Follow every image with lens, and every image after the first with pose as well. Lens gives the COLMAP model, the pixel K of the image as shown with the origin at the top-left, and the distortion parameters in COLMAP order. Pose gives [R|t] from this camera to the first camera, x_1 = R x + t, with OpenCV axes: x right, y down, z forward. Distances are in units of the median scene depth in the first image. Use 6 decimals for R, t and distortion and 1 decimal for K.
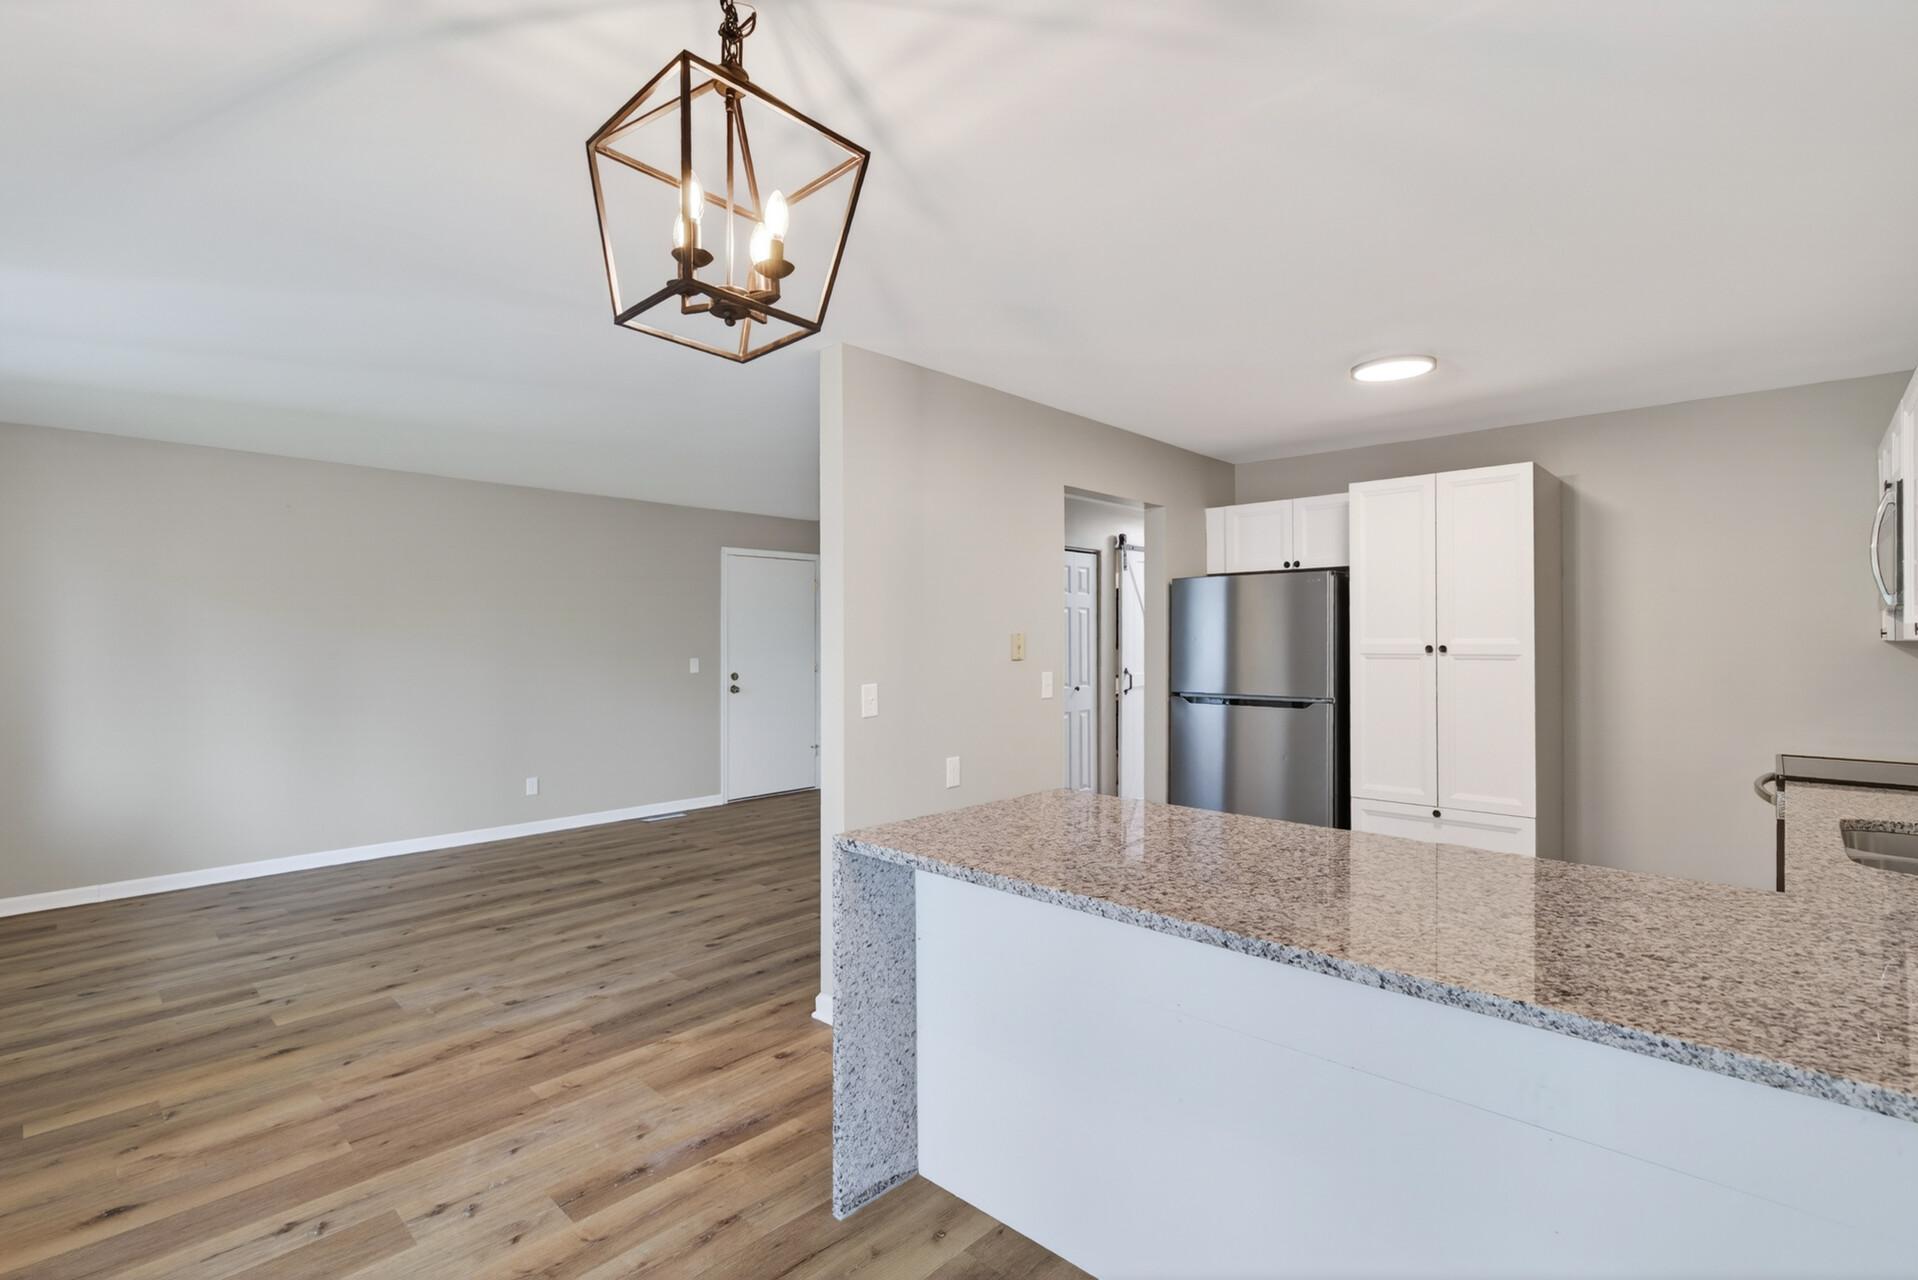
lens RADIAL K [[873.9, 0, 962.6], [0, 873.9, 635.5], [0, 0, 1]] dist [-0.000393, -0.000021]
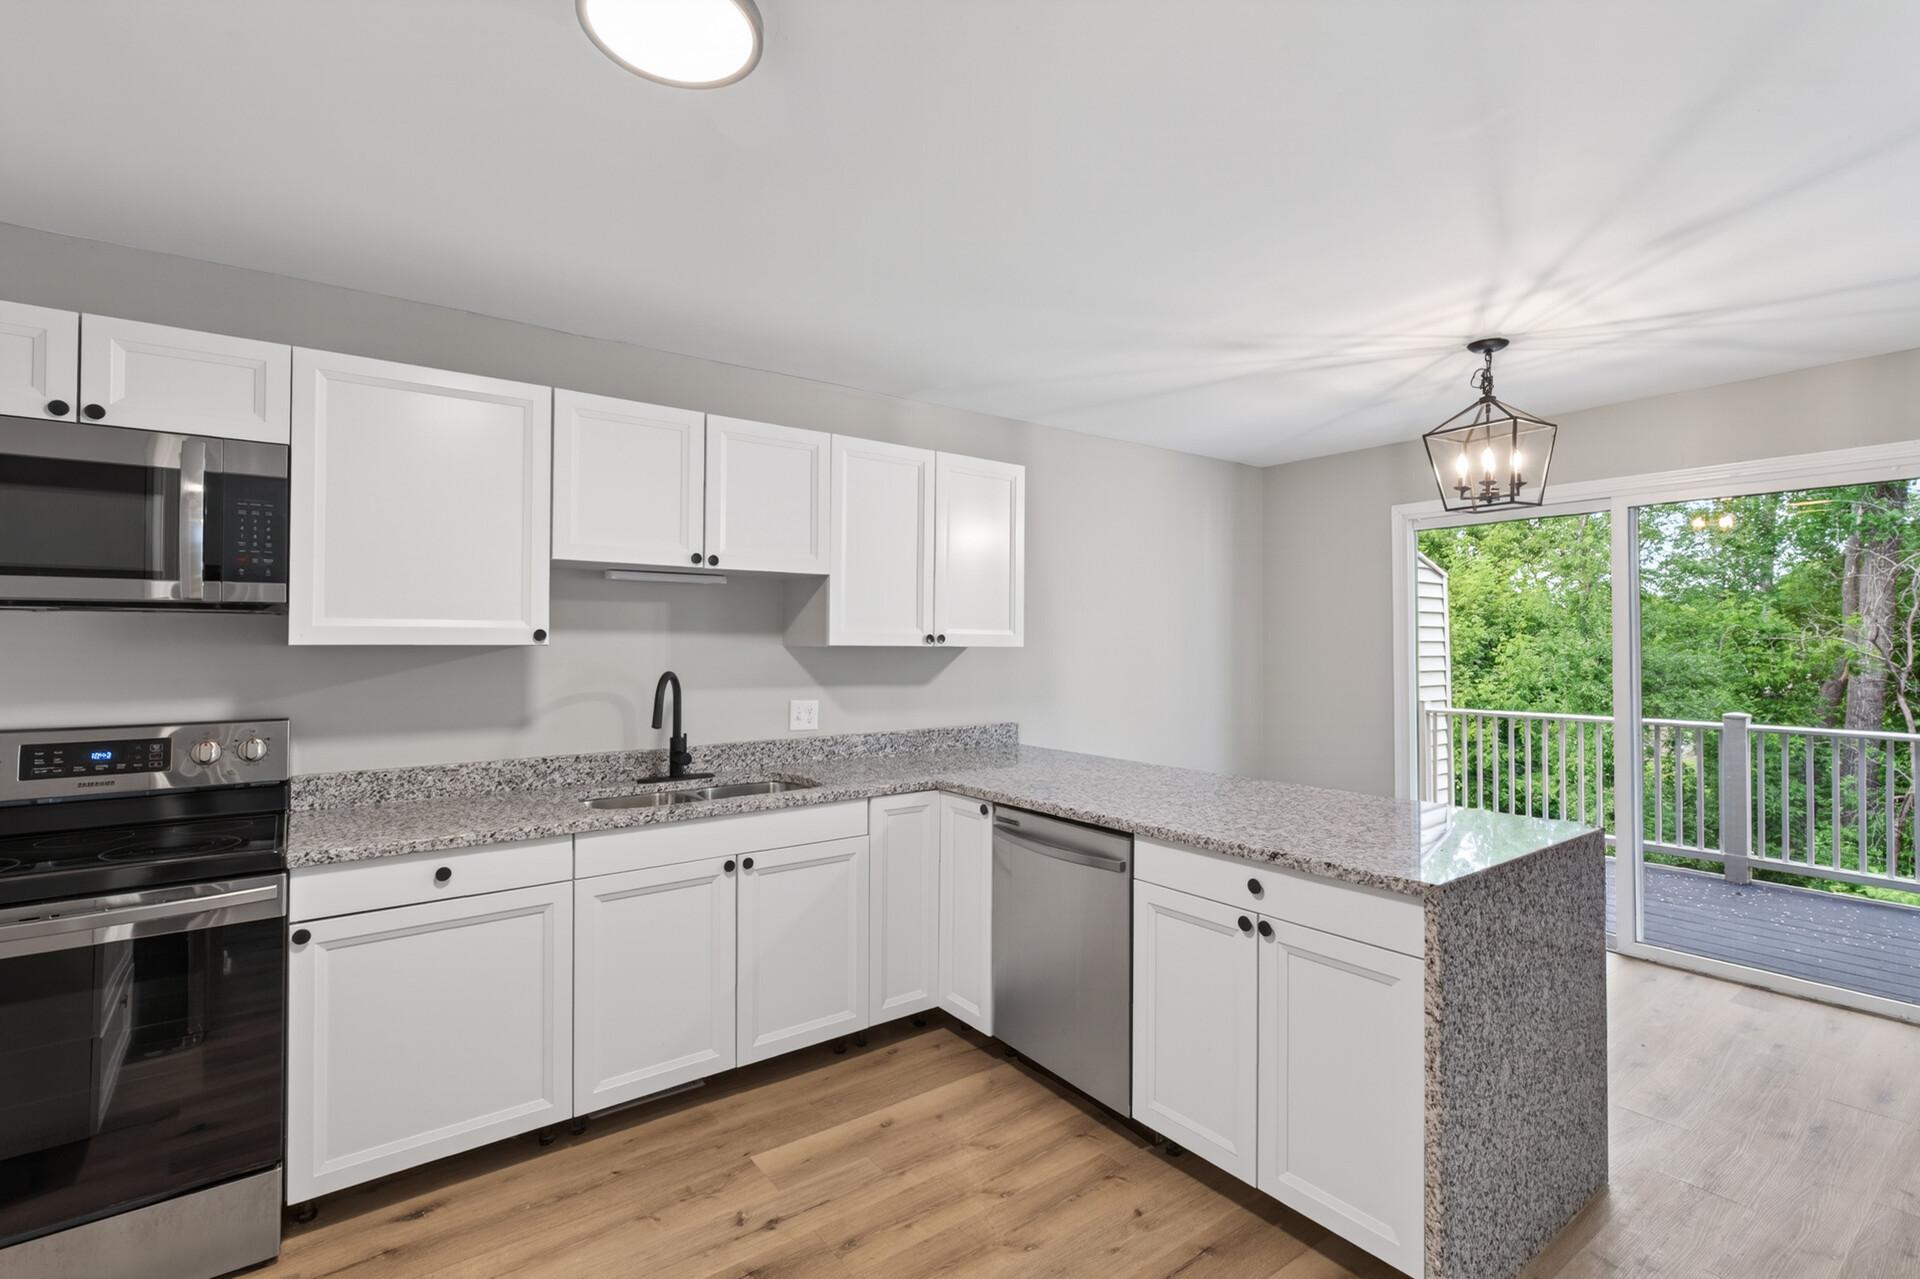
lens RADIAL K [[874.8, 0, 955.0], [0, 874.8, 626.0], [0, 0, 1]] dist [-0.000393, -0.000021]
pose [[-0.984390, 0.003973, 0.175959, 0.281851], [0.000310, 0.999783, -0.020843, 0.003309], [-0.176003, -0.020463, -0.984177, 1.383437]]
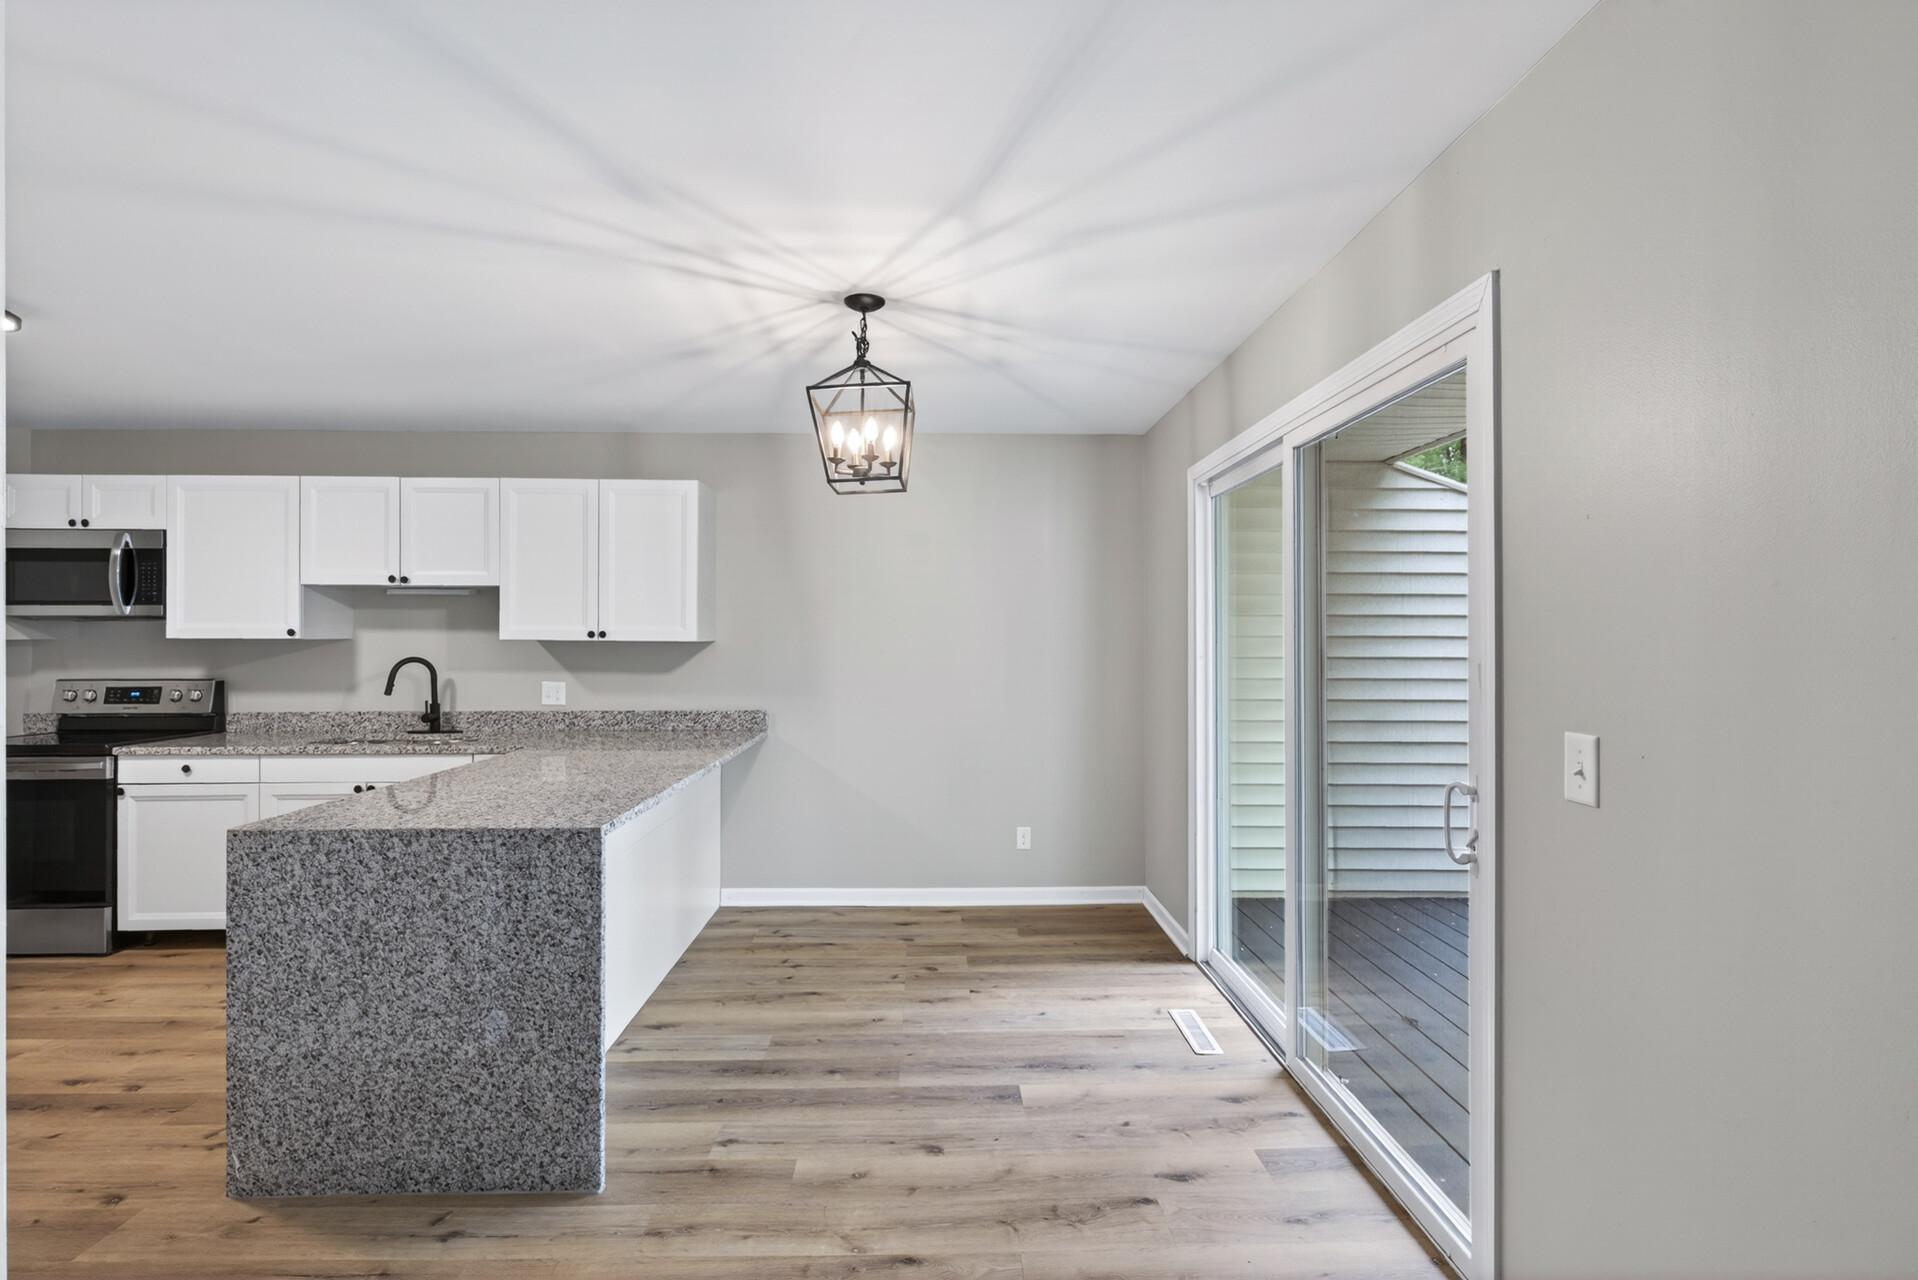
lens RADIAL K [[873.9, 0, 958.5], [0, 873.9, 632.0], [0, 0, 1]] dist [-0.000393, -0.000021]
pose [[-0.705016, 0.004958, 0.709174, -0.743029], [-0.002147, 0.999956, -0.009126, 0.004116], [-0.709188, -0.007957, -0.704975, 0.899395]]
